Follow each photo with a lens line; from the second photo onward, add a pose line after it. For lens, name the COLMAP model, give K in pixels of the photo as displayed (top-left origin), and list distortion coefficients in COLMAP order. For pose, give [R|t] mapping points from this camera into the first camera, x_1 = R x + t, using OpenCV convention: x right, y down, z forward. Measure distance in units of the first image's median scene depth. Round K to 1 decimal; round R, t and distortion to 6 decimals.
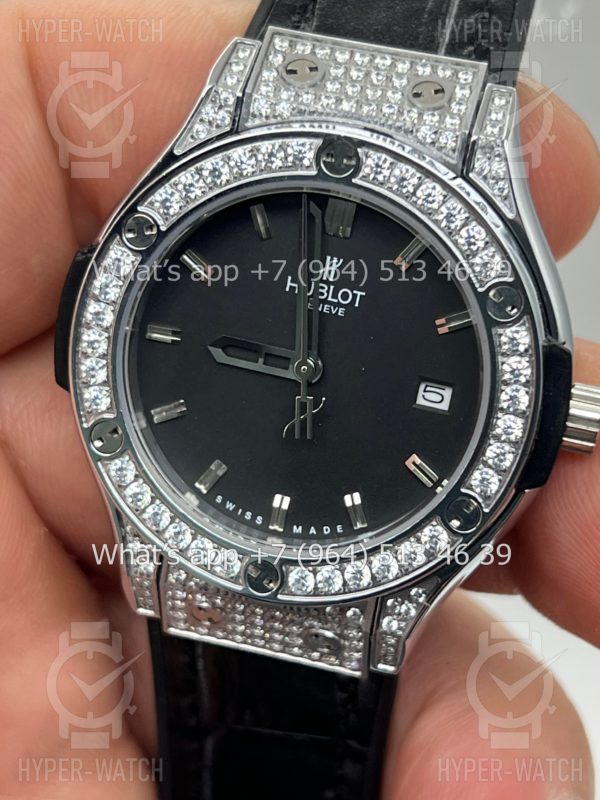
lens RADIAL K [[1877.2, 0, 300.0], [0, 1877.2, 400.0], [0, 0, 1]] dist [0.011853, -0.053990]
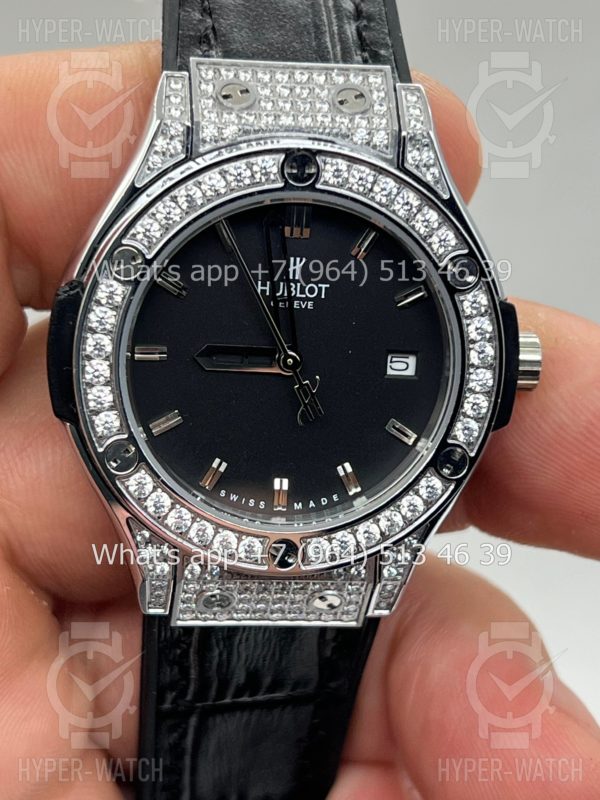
lens RADIAL K [[1877.2, 0, 300.0], [0, 1877.2, 400.0], [0, 0, 1]] dist [0.011853, -0.053990]
pose [[0.938351, -0.182736, 0.293437, -0.321204], [0.177289, 0.983116, 0.045295, -0.043327], [-0.296760, 0.009521, 0.954905, -0.057514]]
